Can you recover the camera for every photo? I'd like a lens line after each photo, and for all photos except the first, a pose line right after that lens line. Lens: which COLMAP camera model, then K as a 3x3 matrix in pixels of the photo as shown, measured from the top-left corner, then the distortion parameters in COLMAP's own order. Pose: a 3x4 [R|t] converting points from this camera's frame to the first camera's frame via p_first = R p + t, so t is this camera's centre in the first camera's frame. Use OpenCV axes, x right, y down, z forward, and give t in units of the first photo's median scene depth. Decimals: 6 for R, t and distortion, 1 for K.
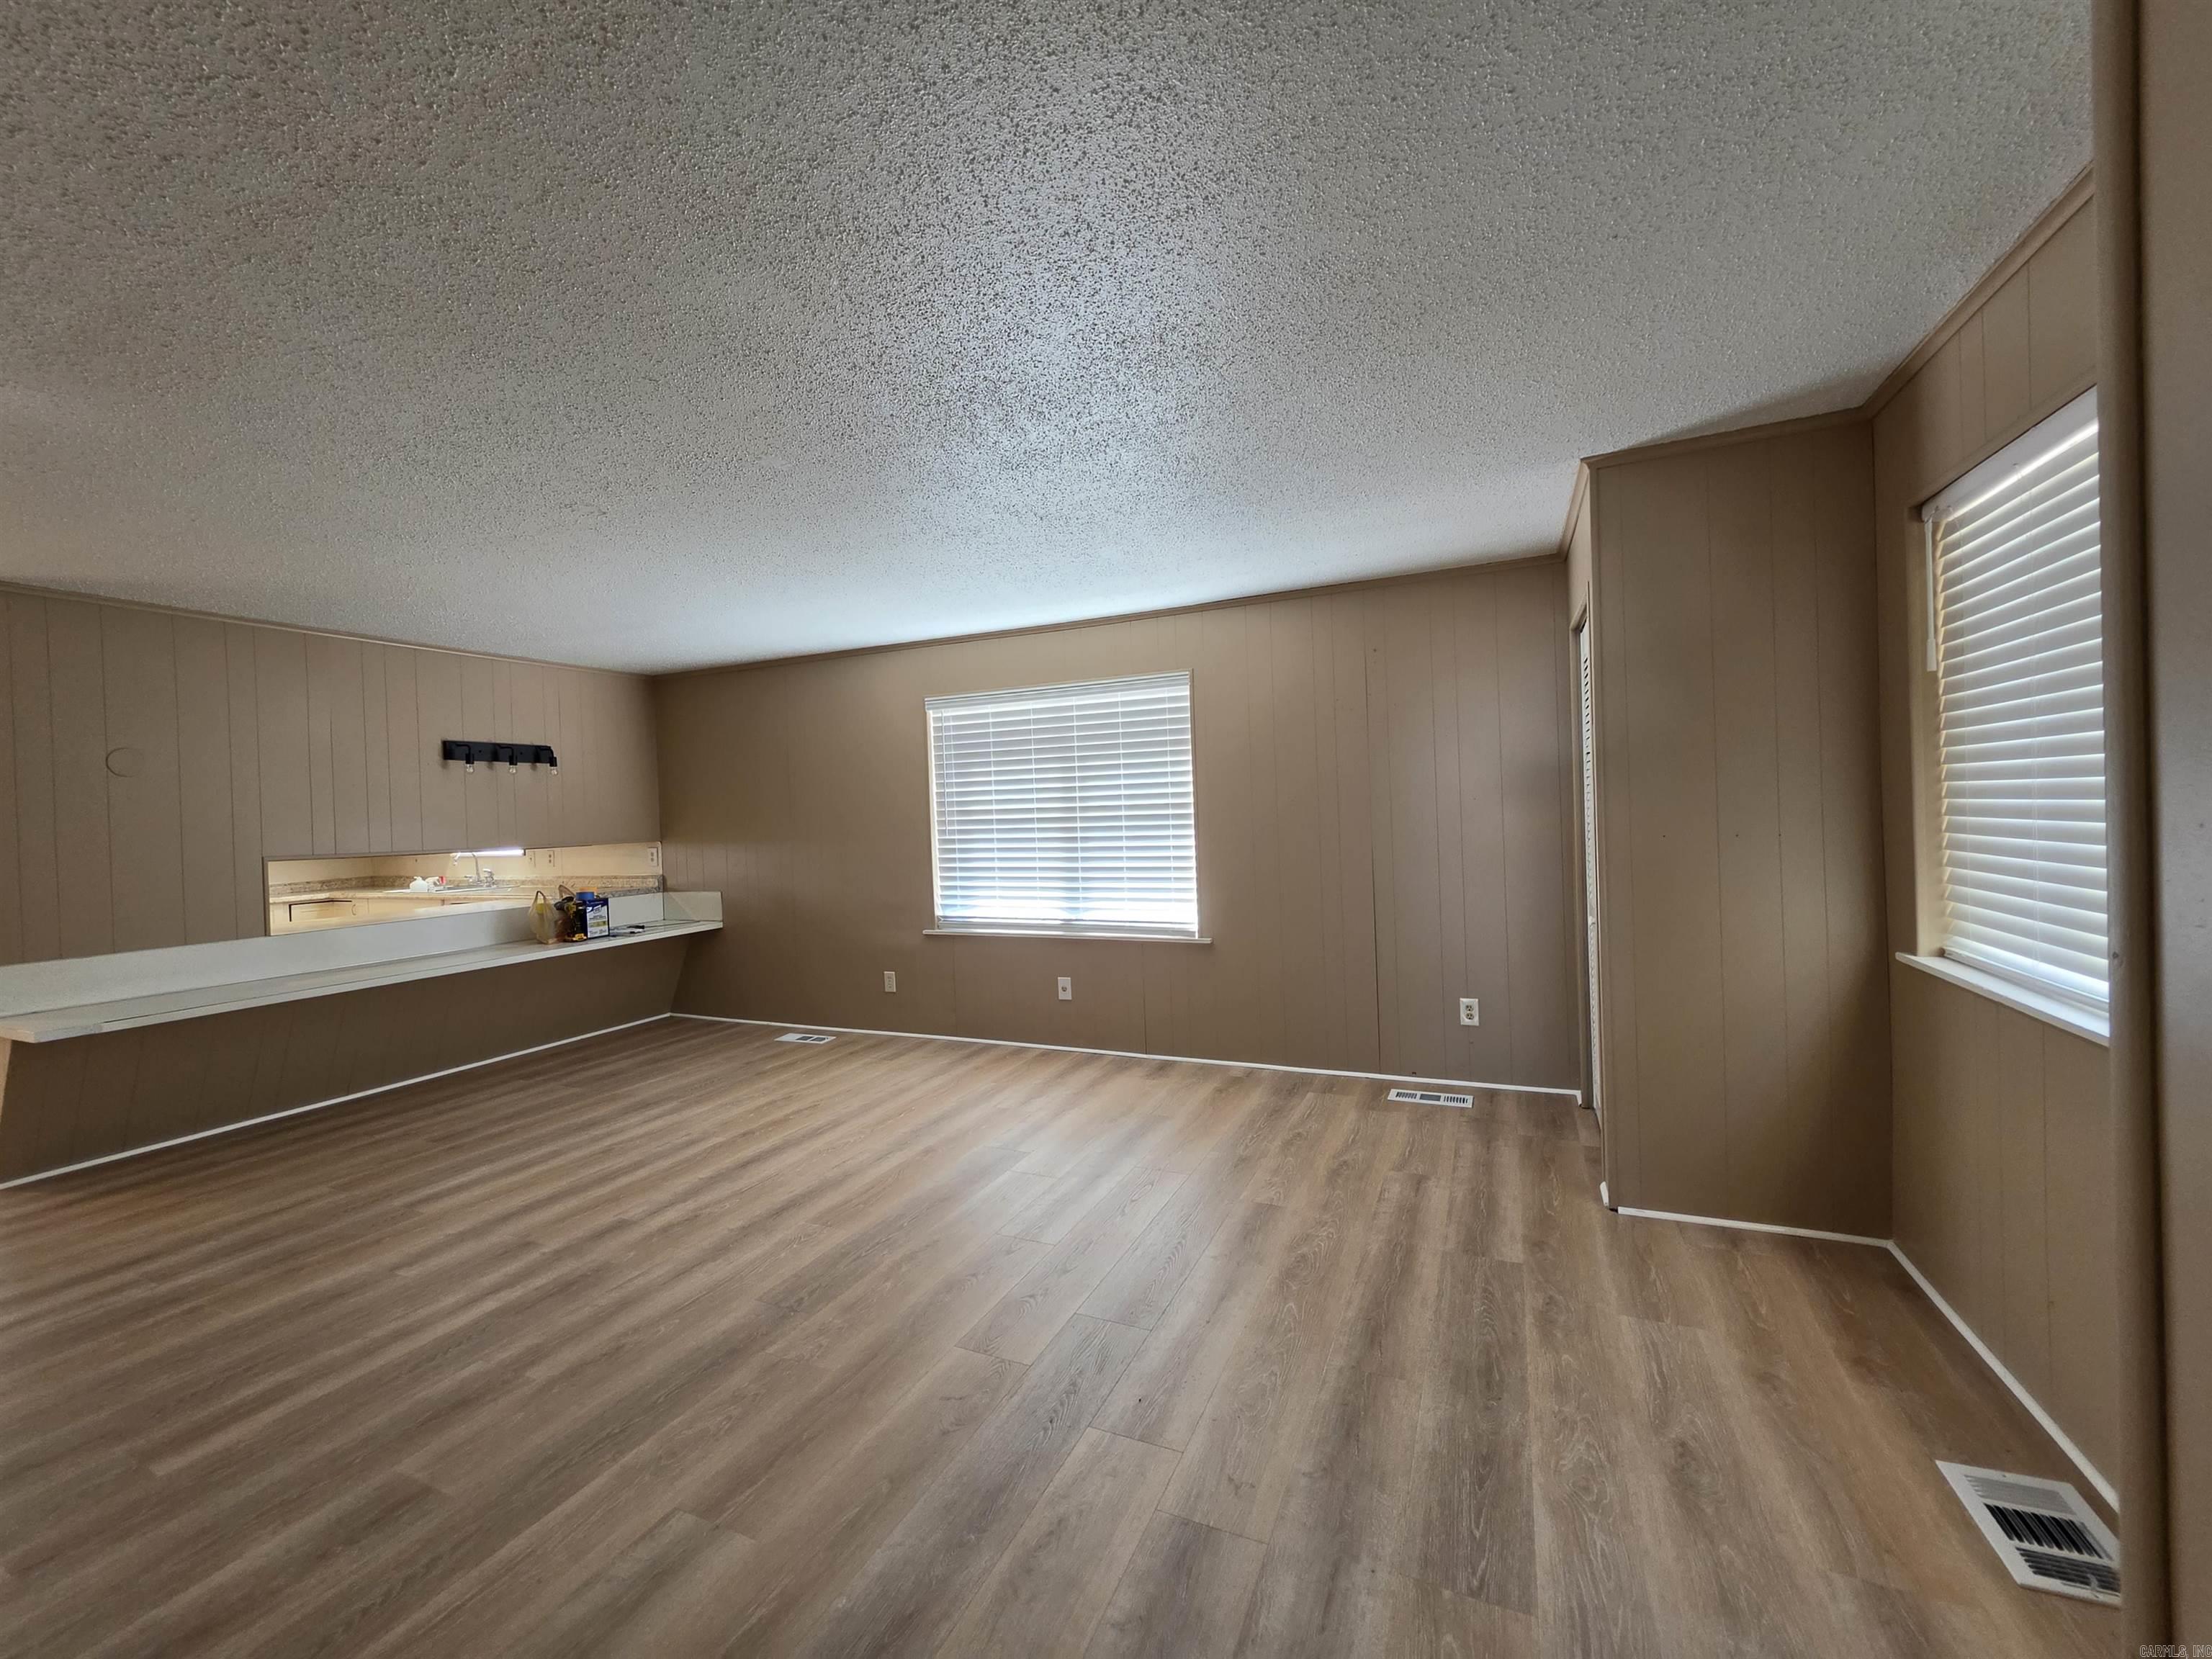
lens RADIAL K [[889.3, 0, 1104.2], [0, 889.3, 826.6], [0, 0, 1]] dist [0.000589, -0.000318]
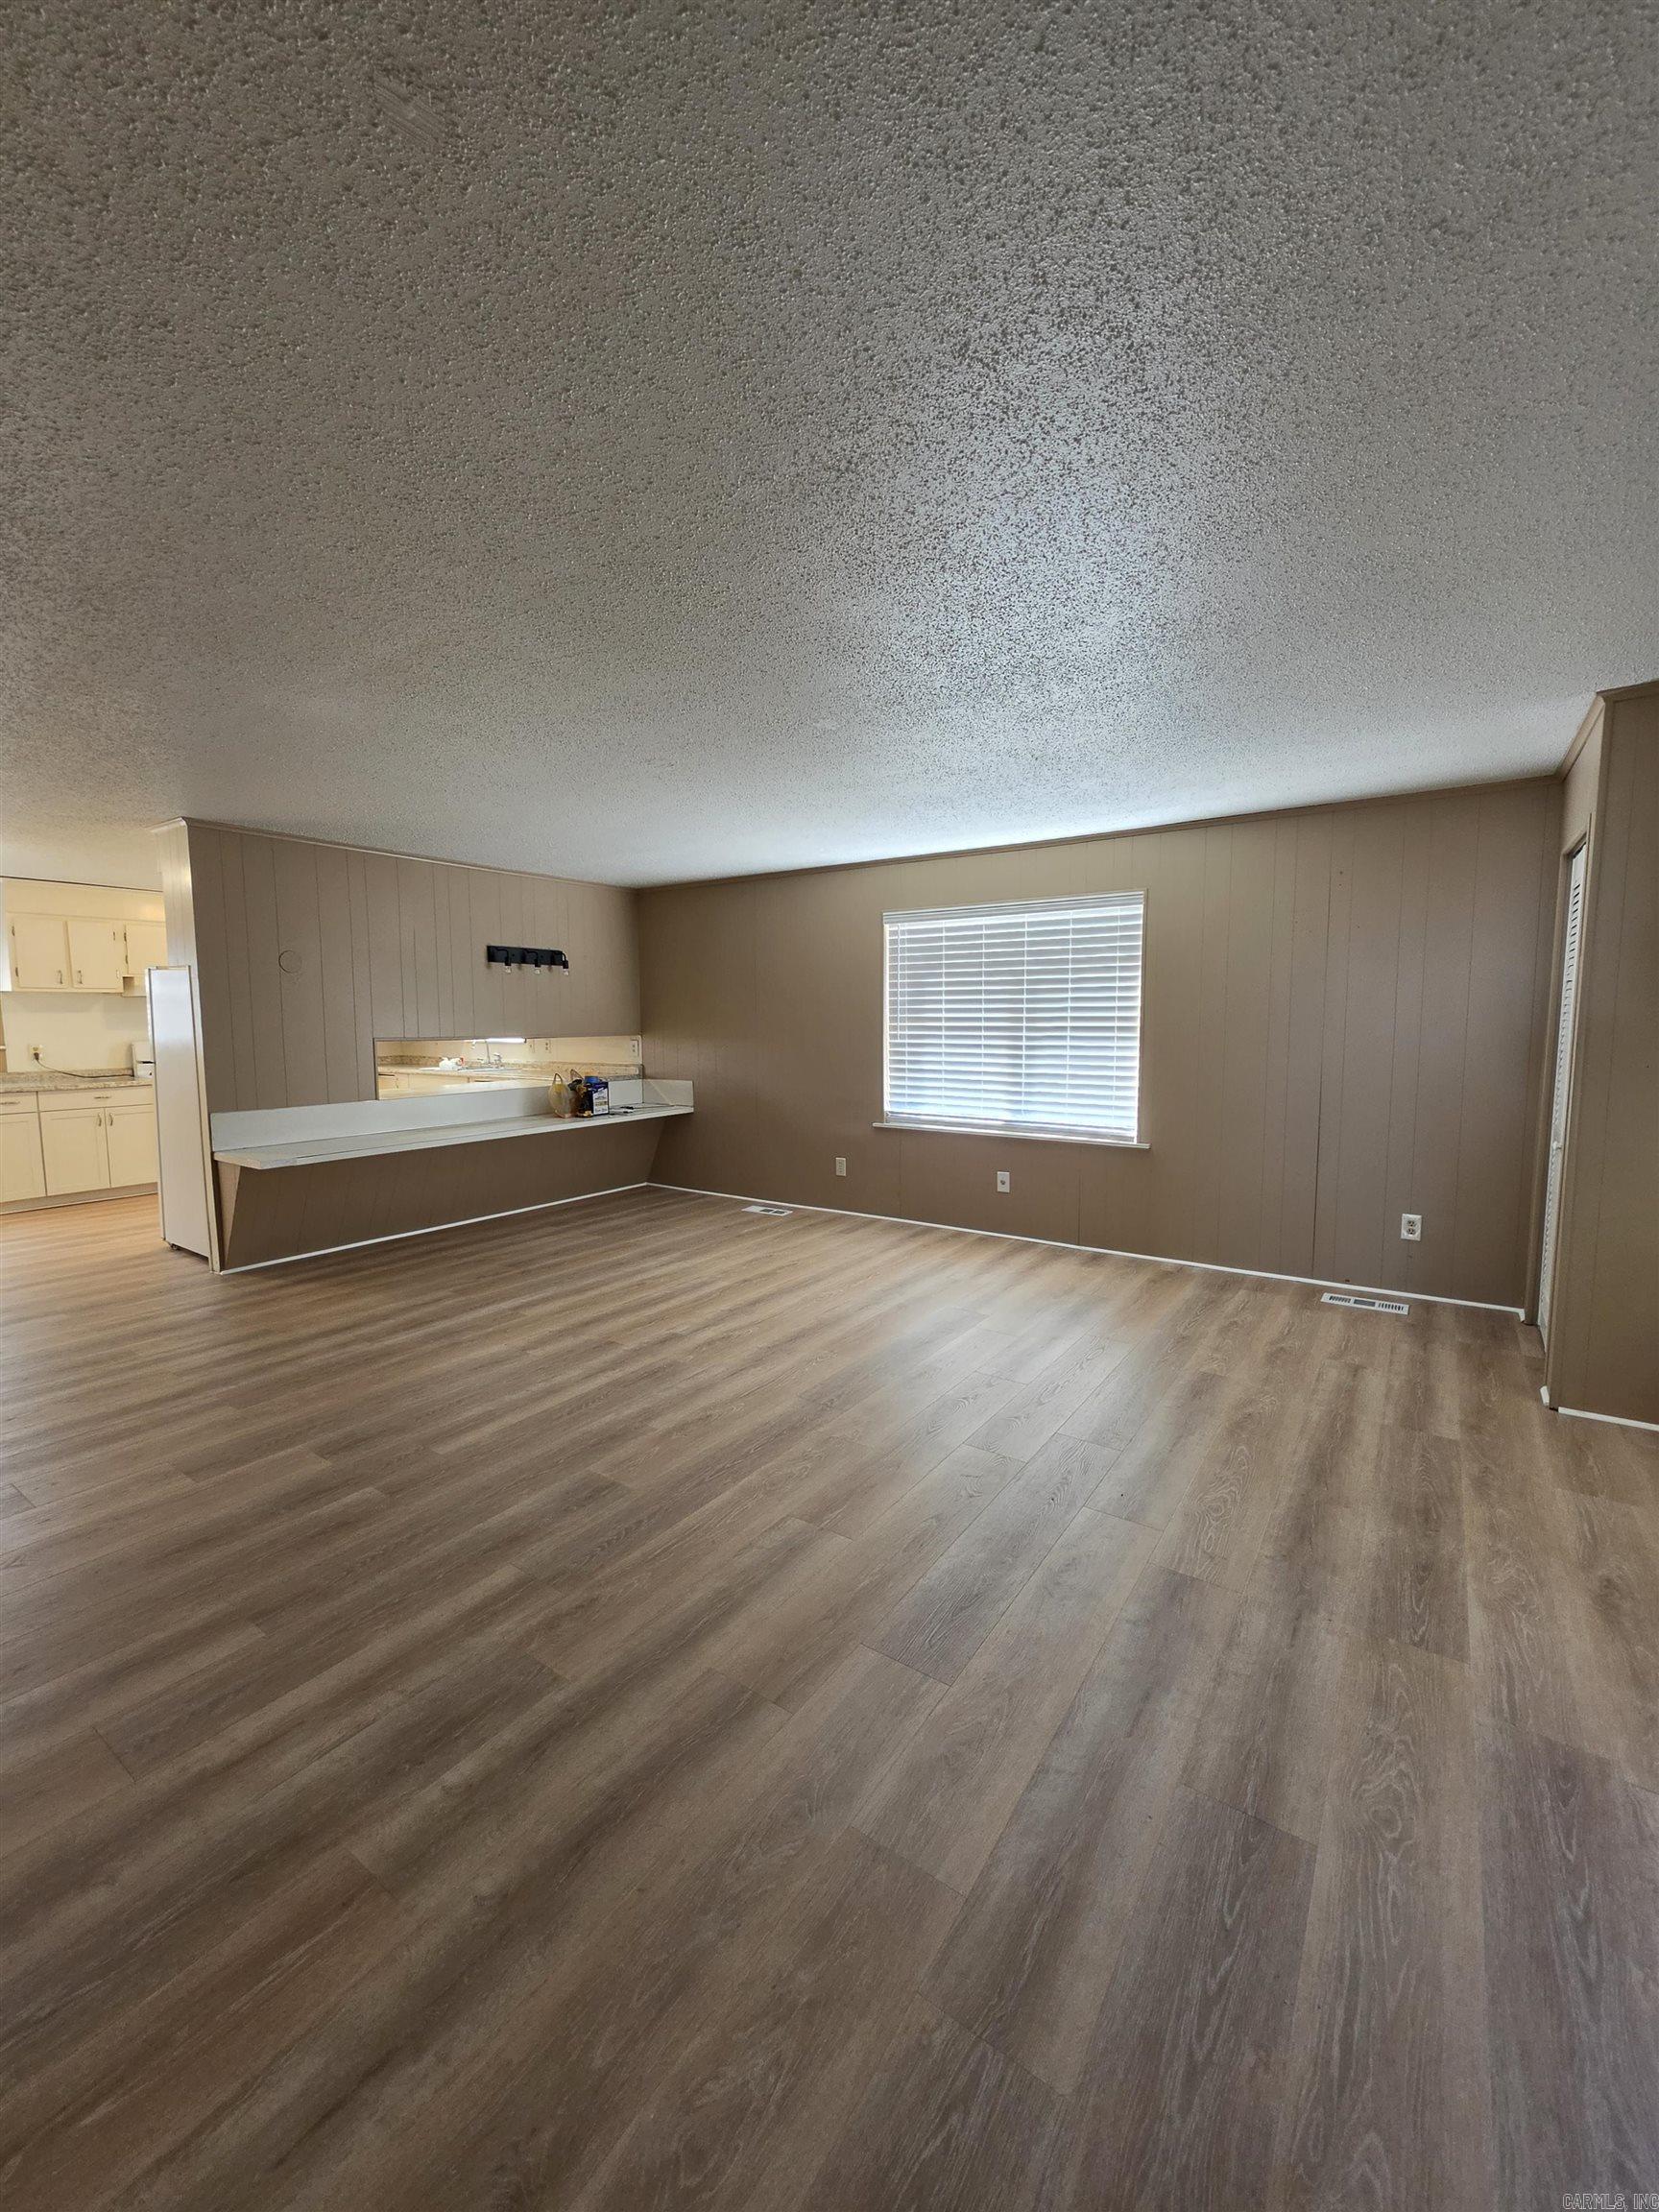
lens RADIAL K [[884.2, 0, 820.6], [0, 884.2, 1107.2], [0, 0, 1]] dist [0.000959, -0.000874]
pose [[0.982194, 0.049062, -0.181352, -0.092119], [-0.033010, 0.995350, 0.090493, -0.003008], [0.184949, -0.082895, 0.979246, -0.137611]]
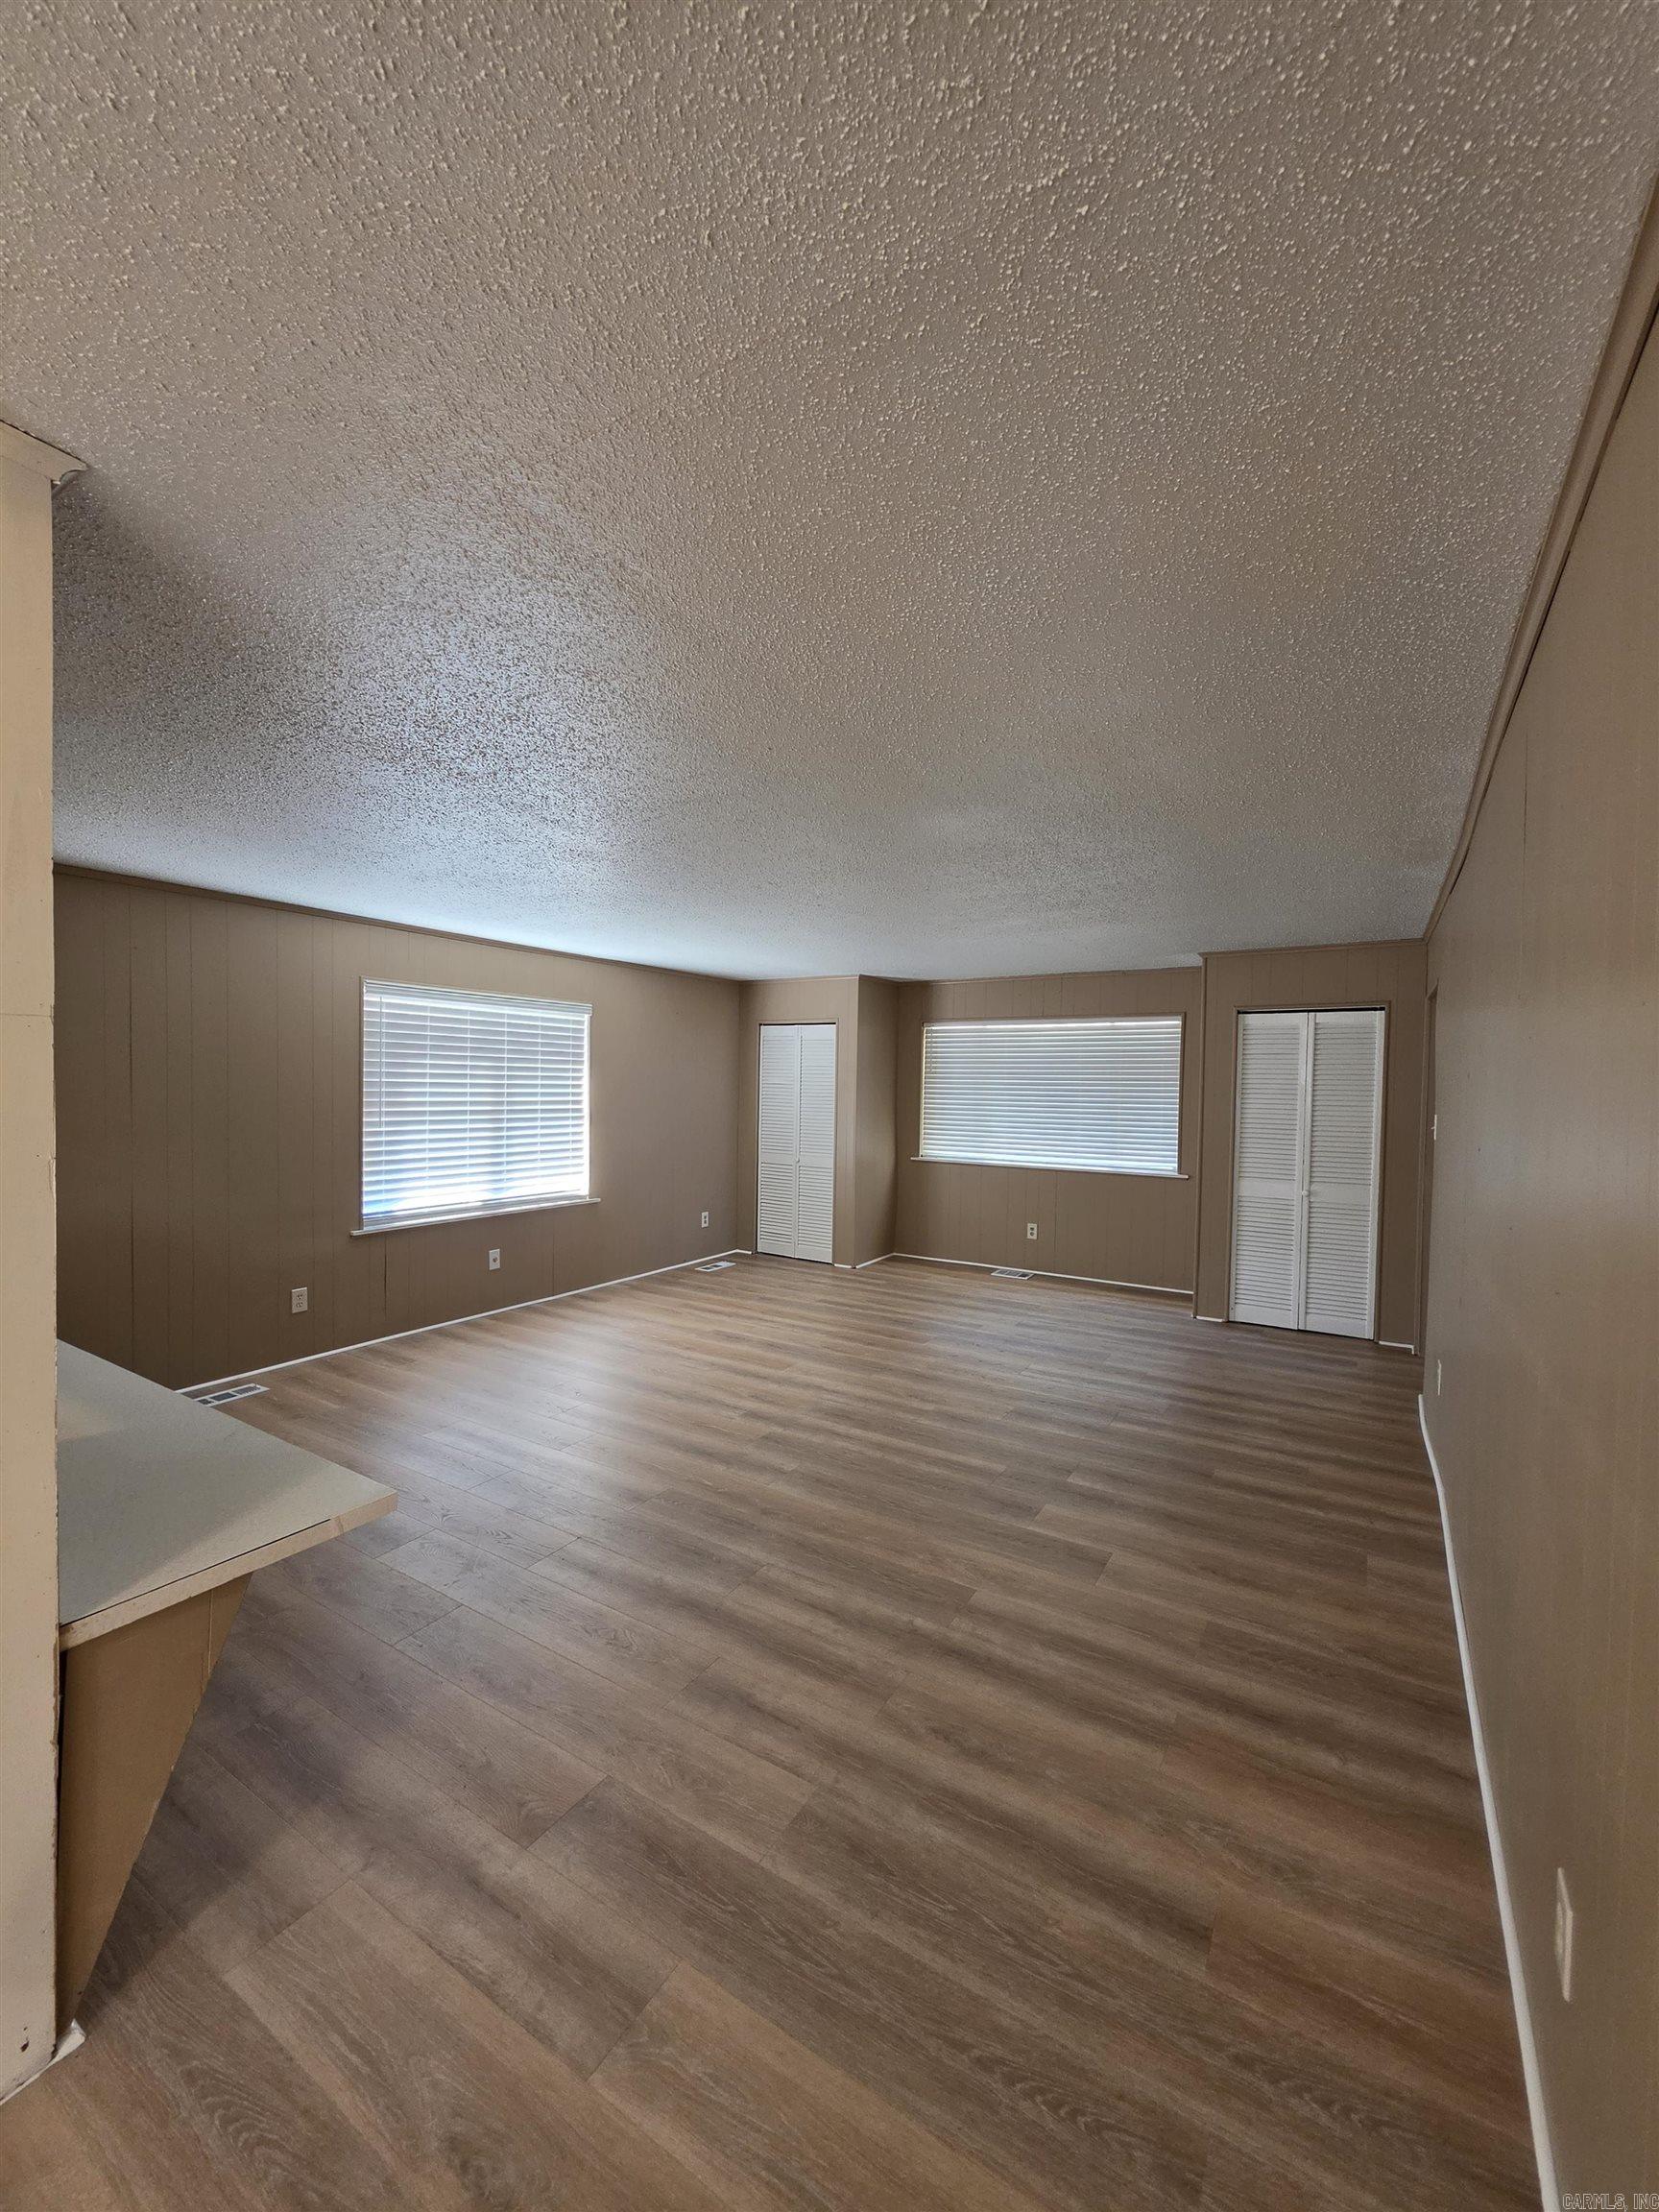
lens RADIAL K [[884.2, 0, 820.6], [0, 884.2, 1107.2], [0, 0, 1]] dist [0.000959, -0.000874]
pose [[0.139211, 0.009685, 0.990215, -1.409315], [-0.000808, 0.999953, -0.009666, -0.004173], [-0.990262, 0.000546, 0.139212, 0.537595]]
